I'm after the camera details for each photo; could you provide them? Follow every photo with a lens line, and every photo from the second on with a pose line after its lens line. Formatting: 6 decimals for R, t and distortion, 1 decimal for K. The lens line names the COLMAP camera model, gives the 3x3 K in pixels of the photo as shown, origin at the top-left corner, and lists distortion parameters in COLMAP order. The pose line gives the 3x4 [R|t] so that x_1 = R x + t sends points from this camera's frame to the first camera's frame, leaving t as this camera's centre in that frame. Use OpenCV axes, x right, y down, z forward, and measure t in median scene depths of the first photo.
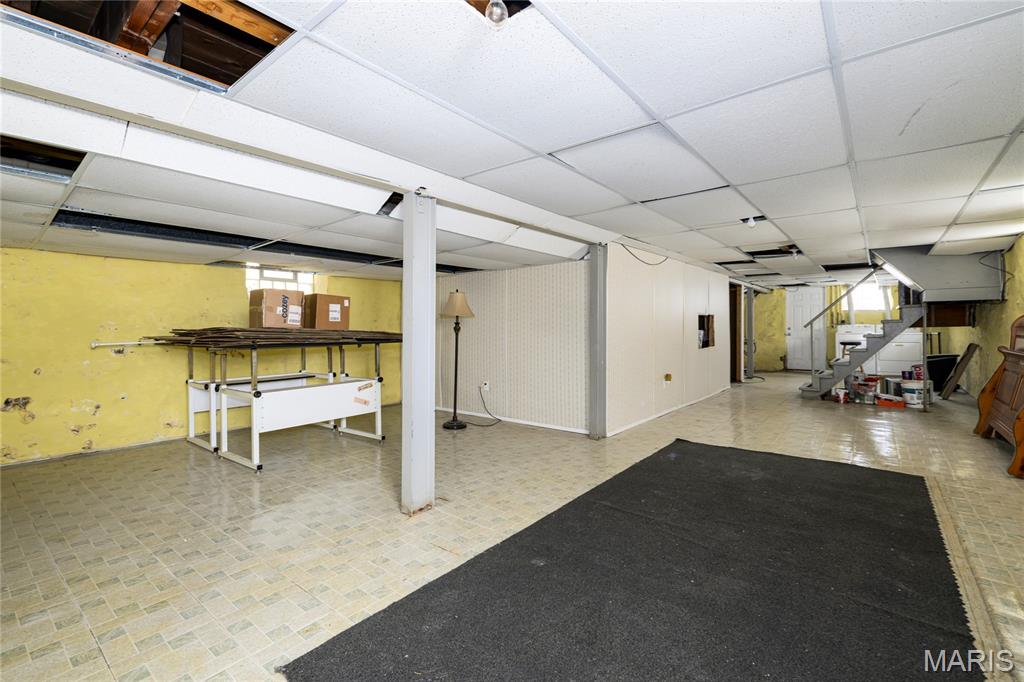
lens RADIAL K [[462.1, 0, 516.5], [0, 462.1, 330.9], [0, 0, 1]] dist [0.000493, -0.000900]
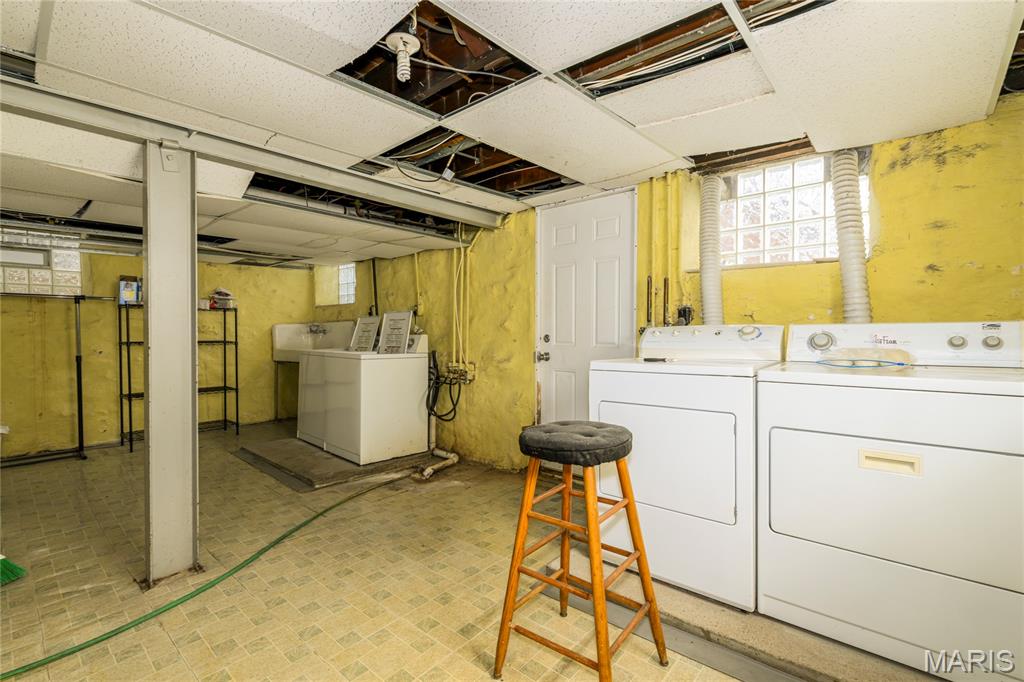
lens RADIAL K [[462.1, 0, 510.3], [0, 462.1, 337.2], [0, 0, 1]] dist [0.000493, -0.000900]
pose [[0.999879, 0.001969, -0.015420, 0.573982], [-0.001909, 0.999990, 0.003944, -0.006706], [0.015427, -0.003914, 0.999873, 0.693843]]
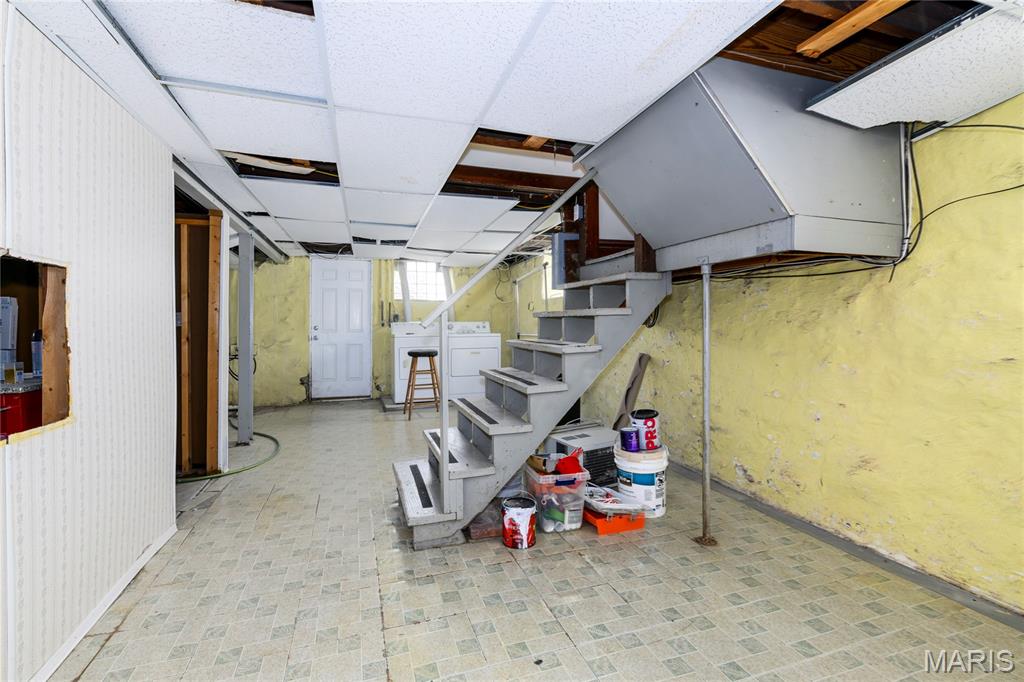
lens RADIAL K [[462.1, 0, 524.4], [0, 462.1, 312.8], [0, 0, 1]] dist [0.000493, -0.000900]
pose [[0.528330, 0.023836, 0.848704, 0.238851], [0.004820, 0.999506, -0.031072, -0.004535], [-0.849025, 0.020507, 0.527954, 0.476115]]
